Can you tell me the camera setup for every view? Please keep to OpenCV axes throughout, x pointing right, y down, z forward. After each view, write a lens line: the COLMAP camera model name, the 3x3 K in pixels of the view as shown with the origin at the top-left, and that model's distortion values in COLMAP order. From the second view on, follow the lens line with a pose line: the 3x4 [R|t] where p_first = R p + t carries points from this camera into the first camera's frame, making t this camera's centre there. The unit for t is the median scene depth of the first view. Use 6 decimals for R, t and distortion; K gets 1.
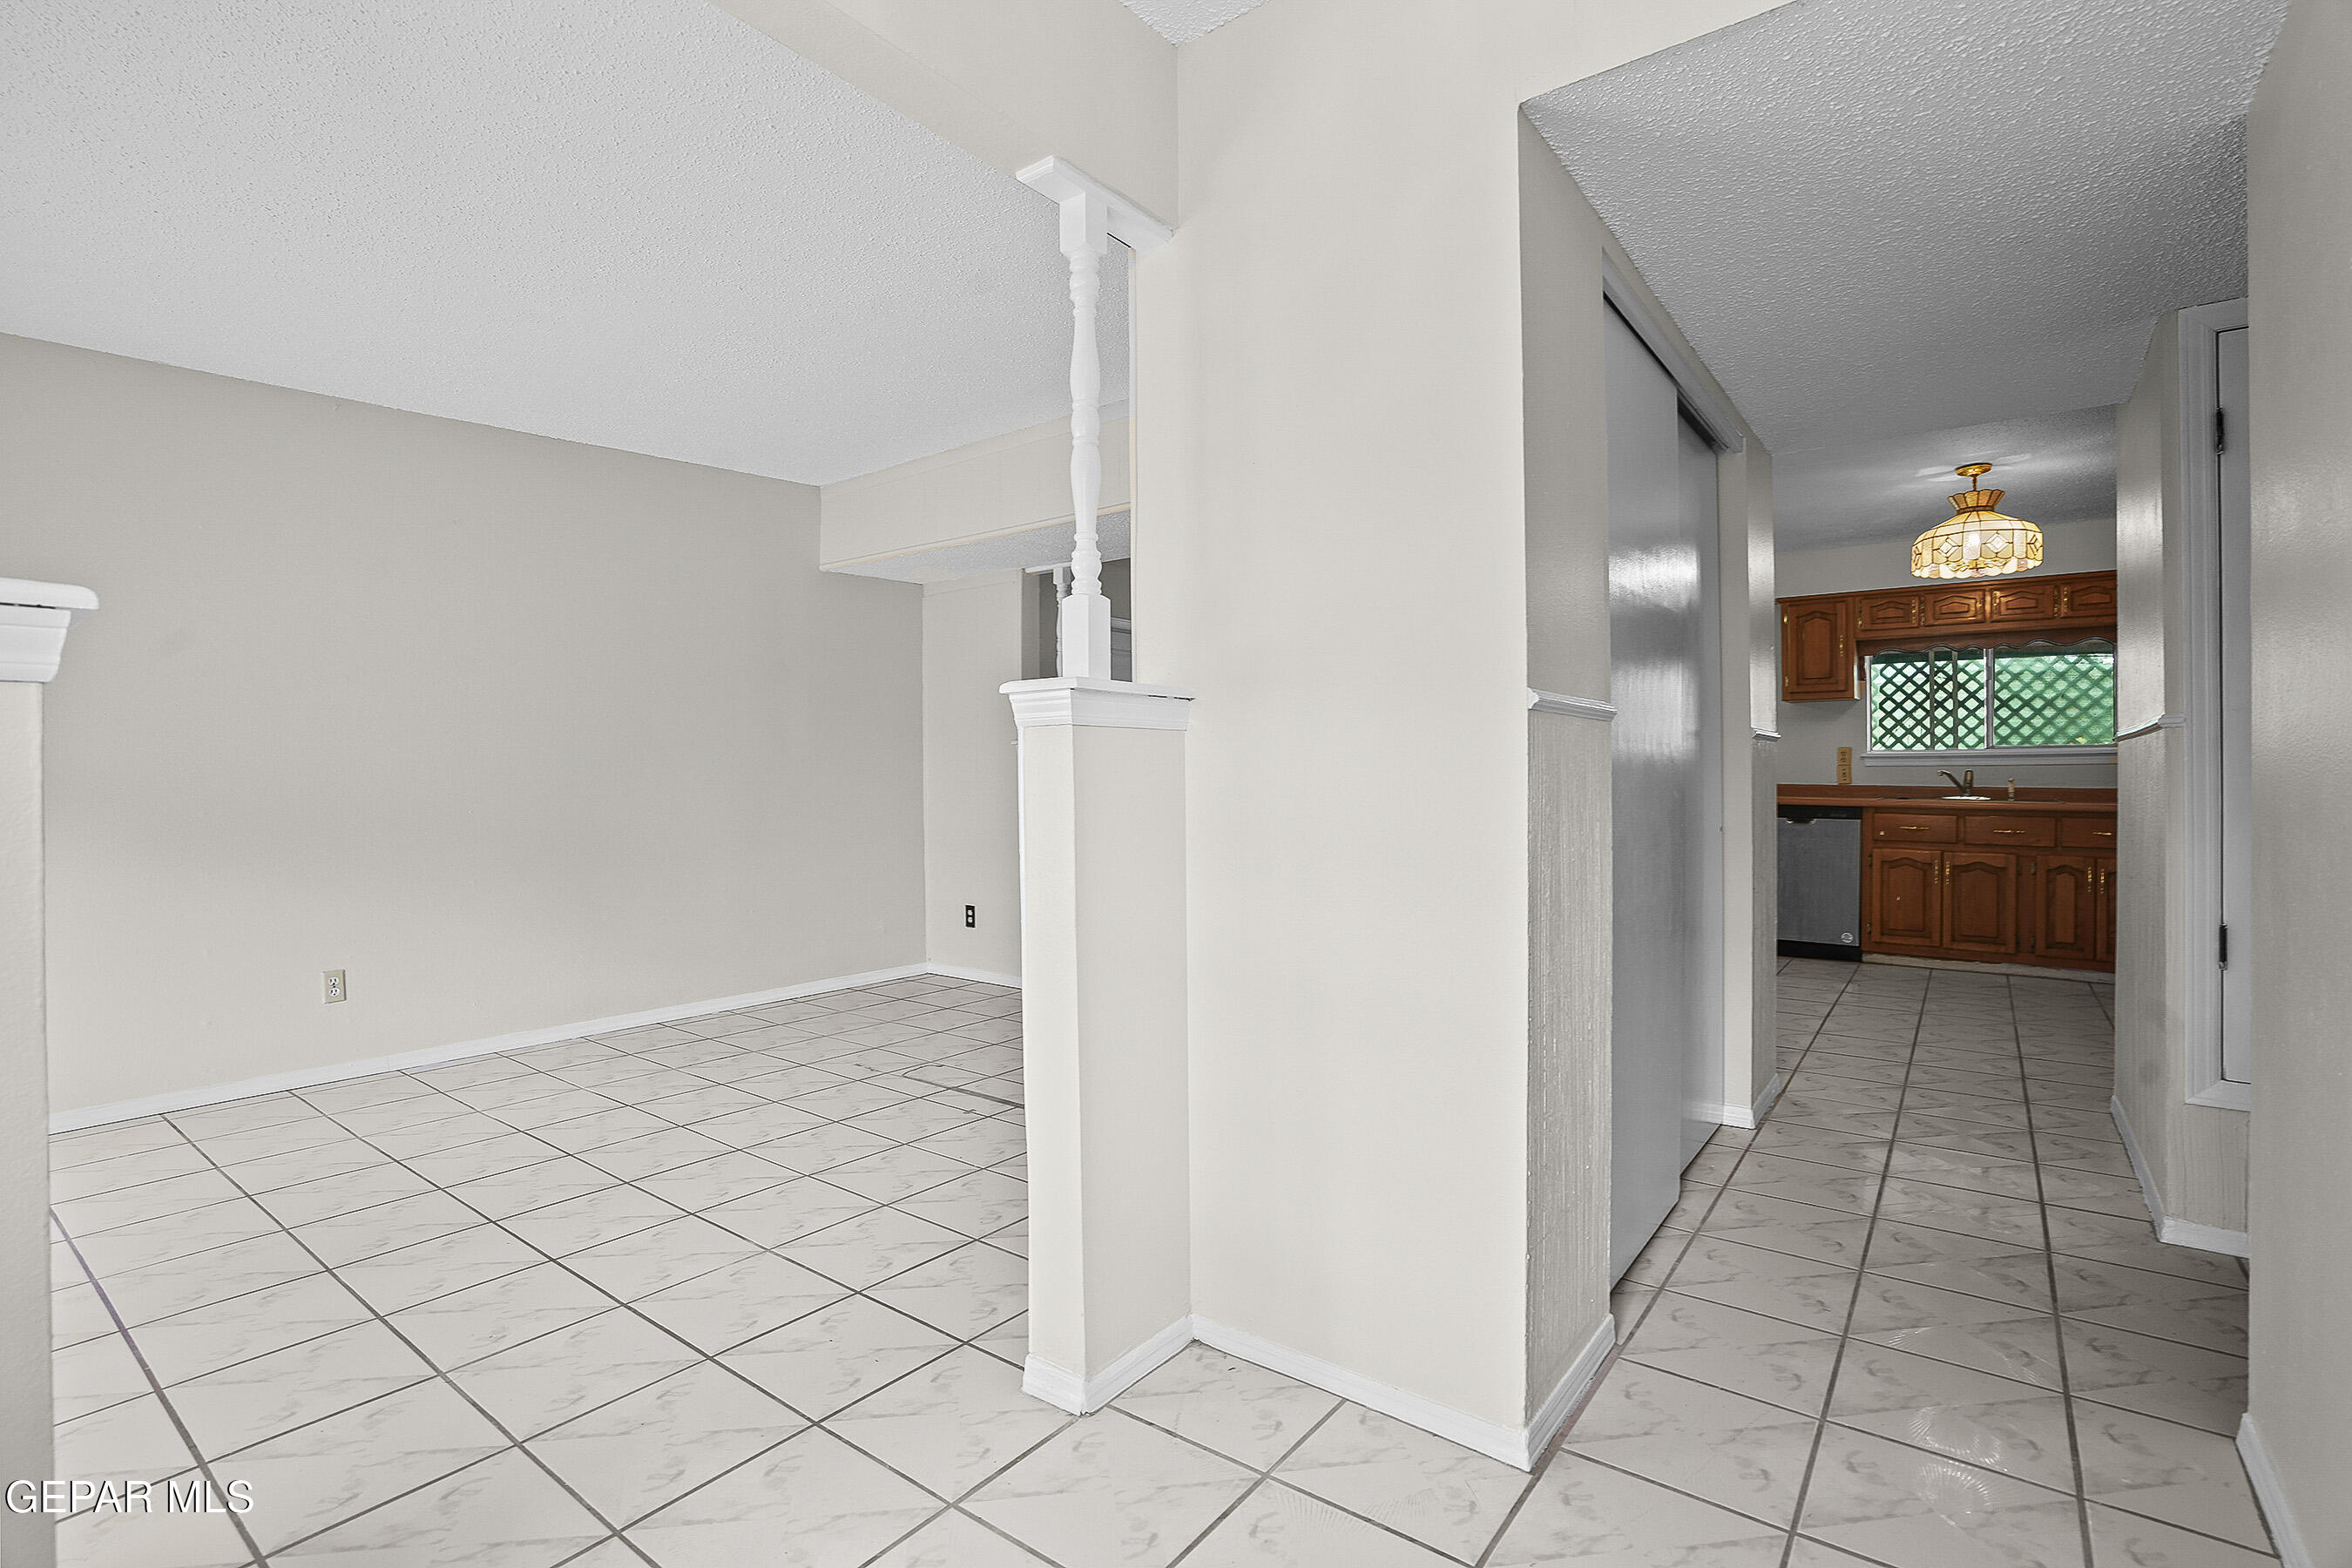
lens RADIAL K [[1101.8, 0, 1170.2], [0, 1101.8, 801.8], [0, 0, 1]] dist [-0.039759, 0.008129]
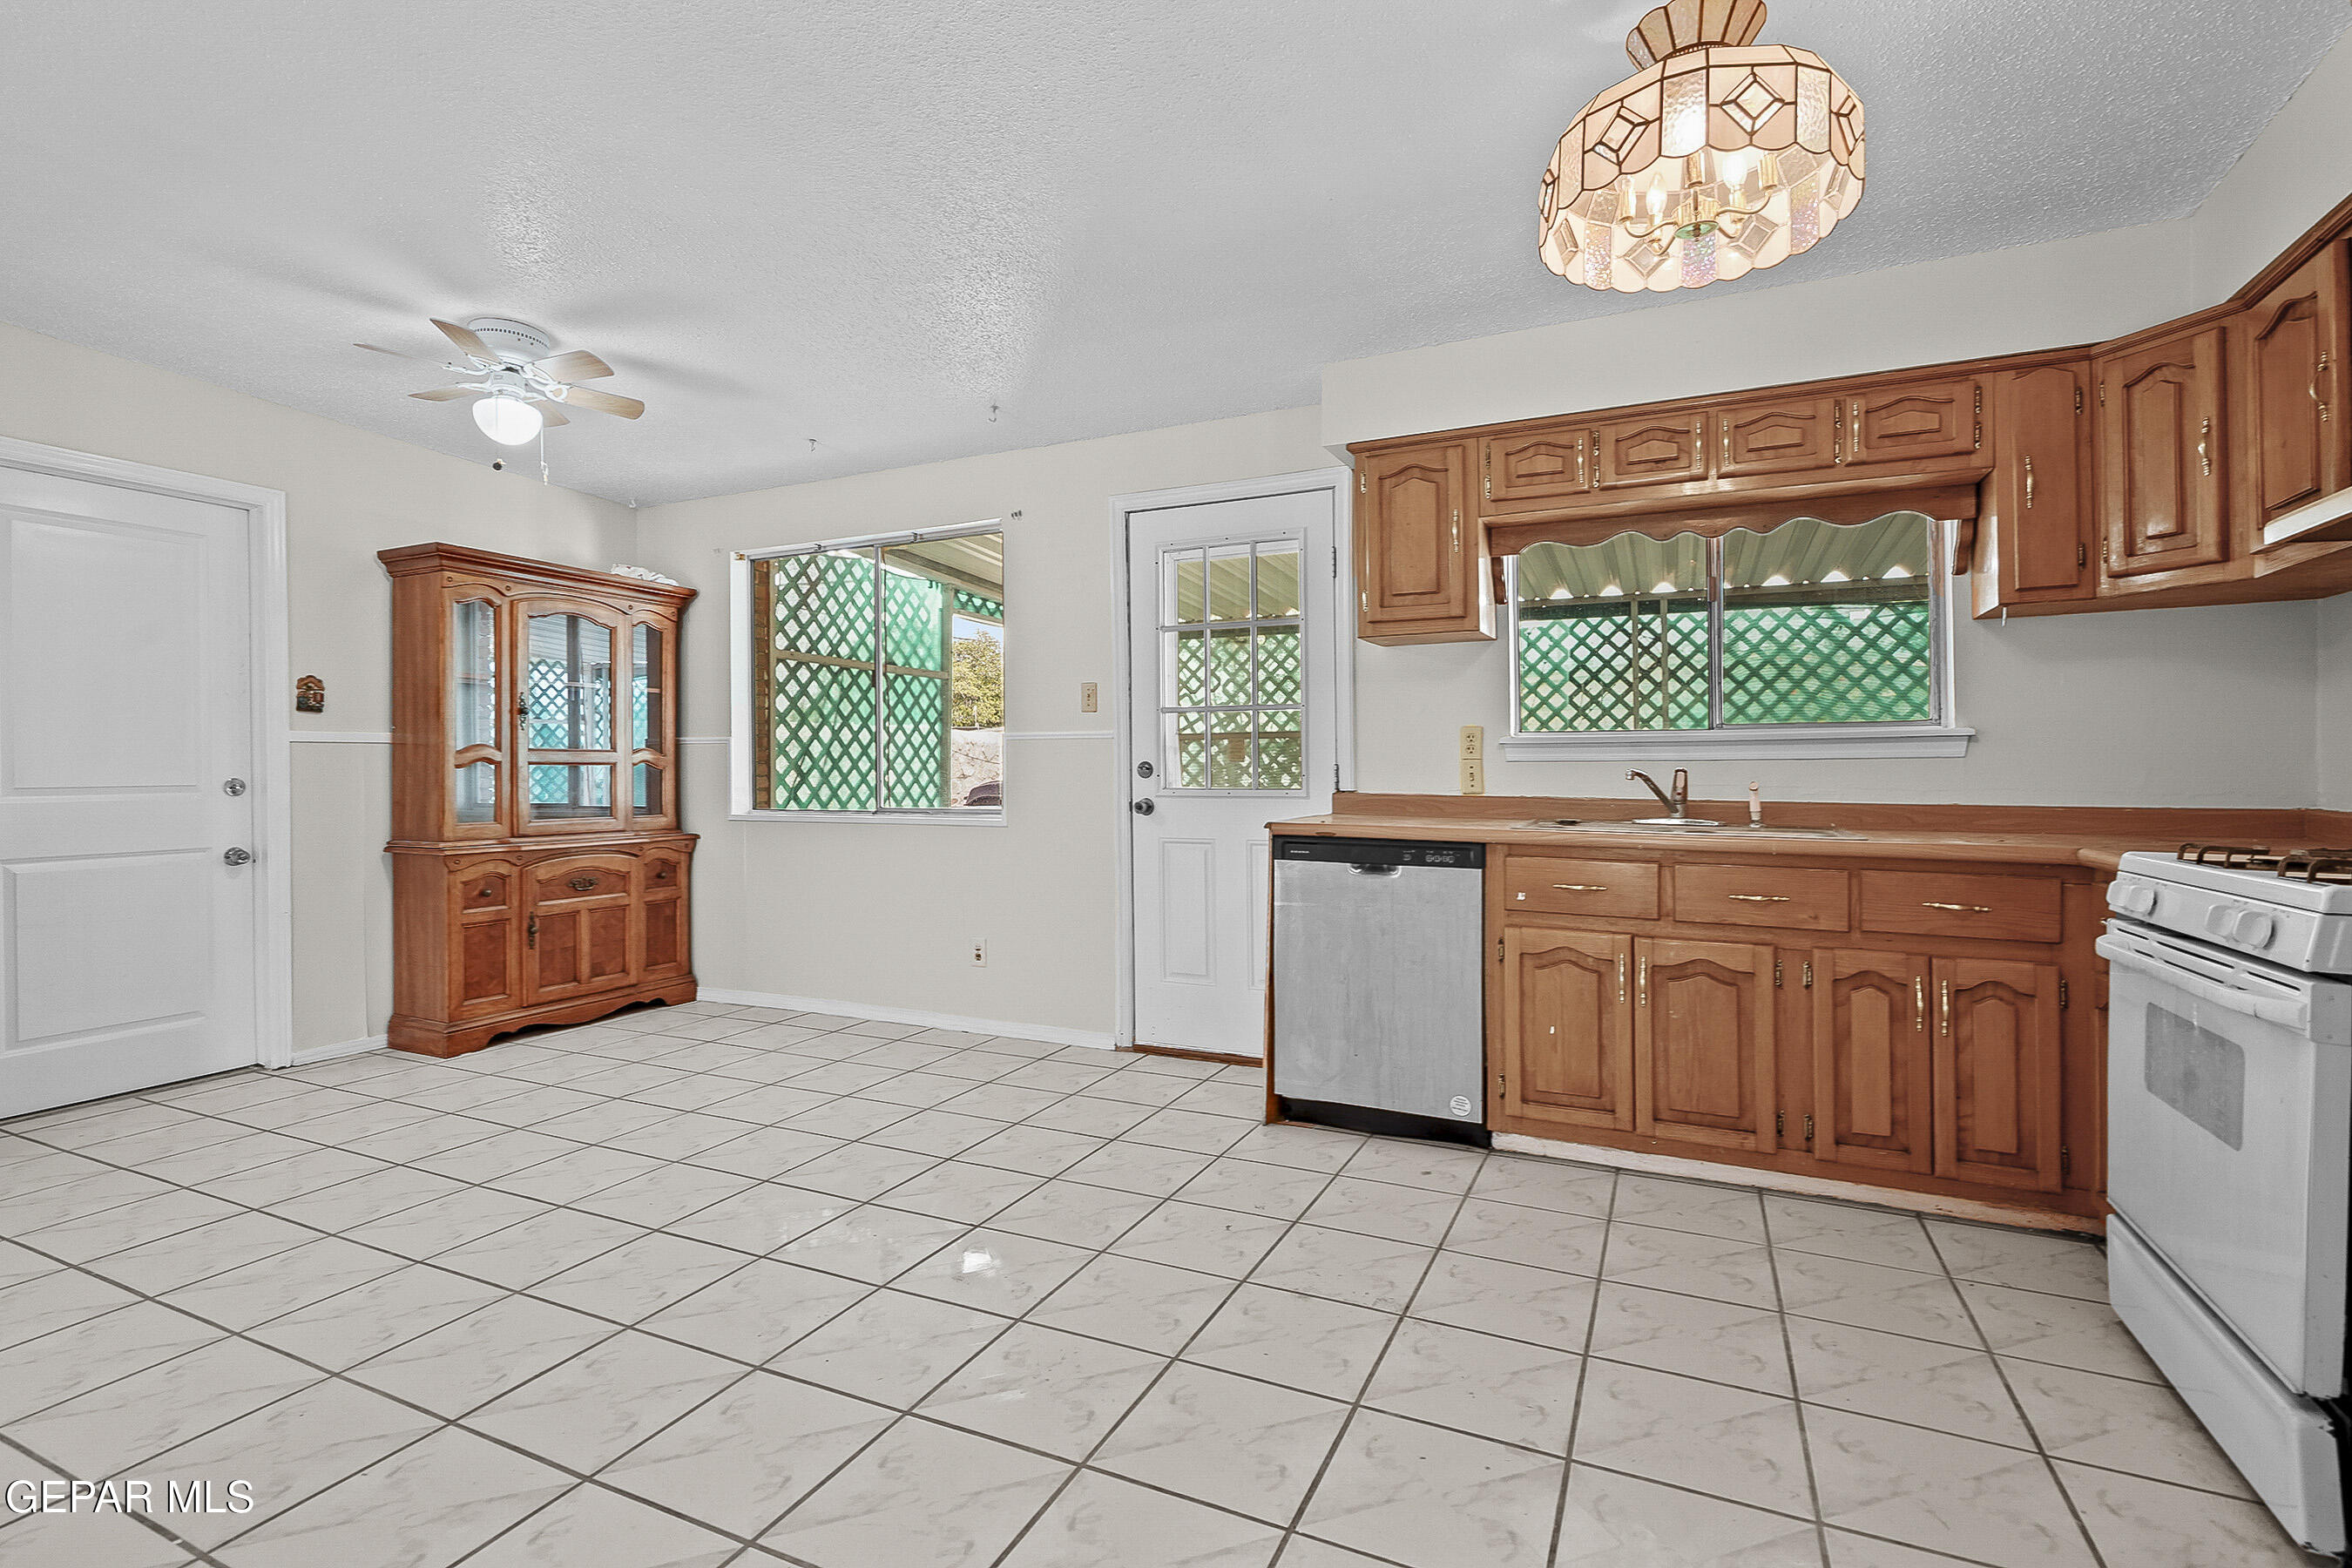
lens RADIAL K [[1101.8, 0, 1174.1], [0, 1101.8, 770.7], [0, 0, 1]] dist [-0.039759, 0.008129]
pose [[0.980543, -0.002811, 0.196285, 0.273962], [0.007686, 0.999681, -0.024079, -0.011510], [-0.196155, 0.025120, 0.980251, 0.367487]]
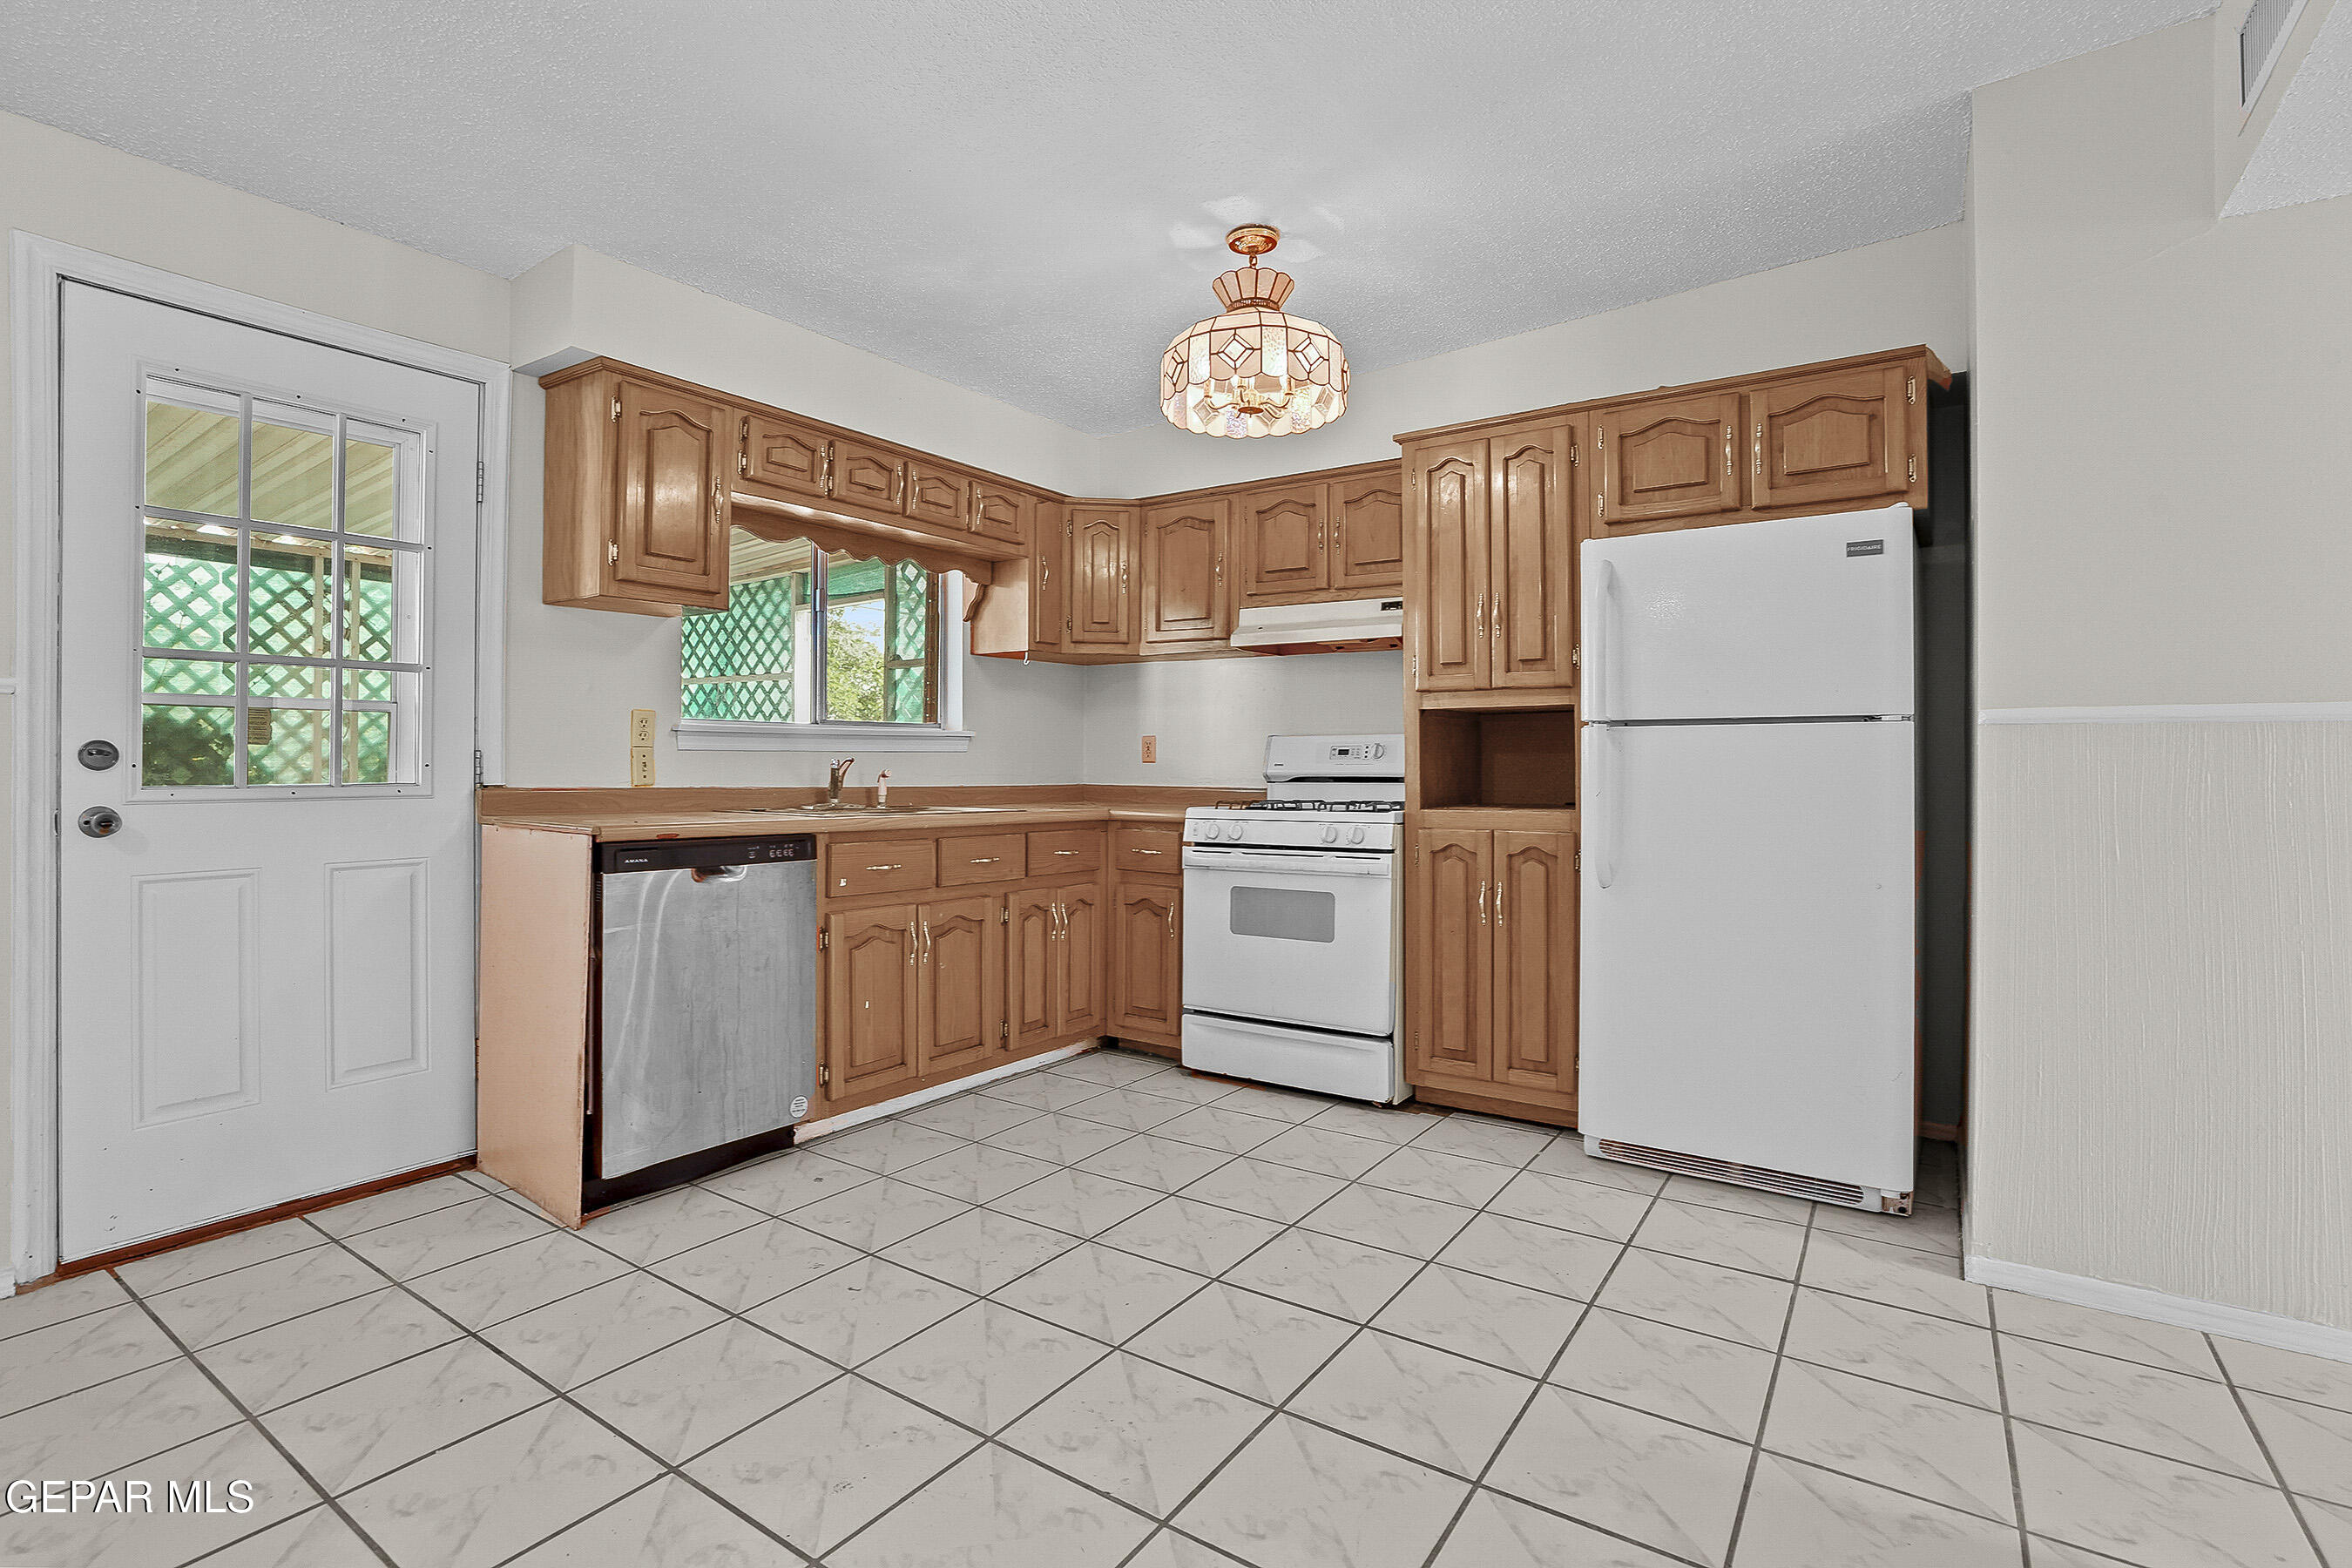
lens RADIAL K [[1101.8, 0, 1146.9], [0, 1101.8, 758.3], [0, 0, 1]] dist [-0.039759, 0.008129]
pose [[-0.036048, 0.003006, 0.999346, 0.094353], [0.021371, 0.999769, -0.002237, -0.016714], [-0.999122, 0.021276, -0.036104, 0.591735]]
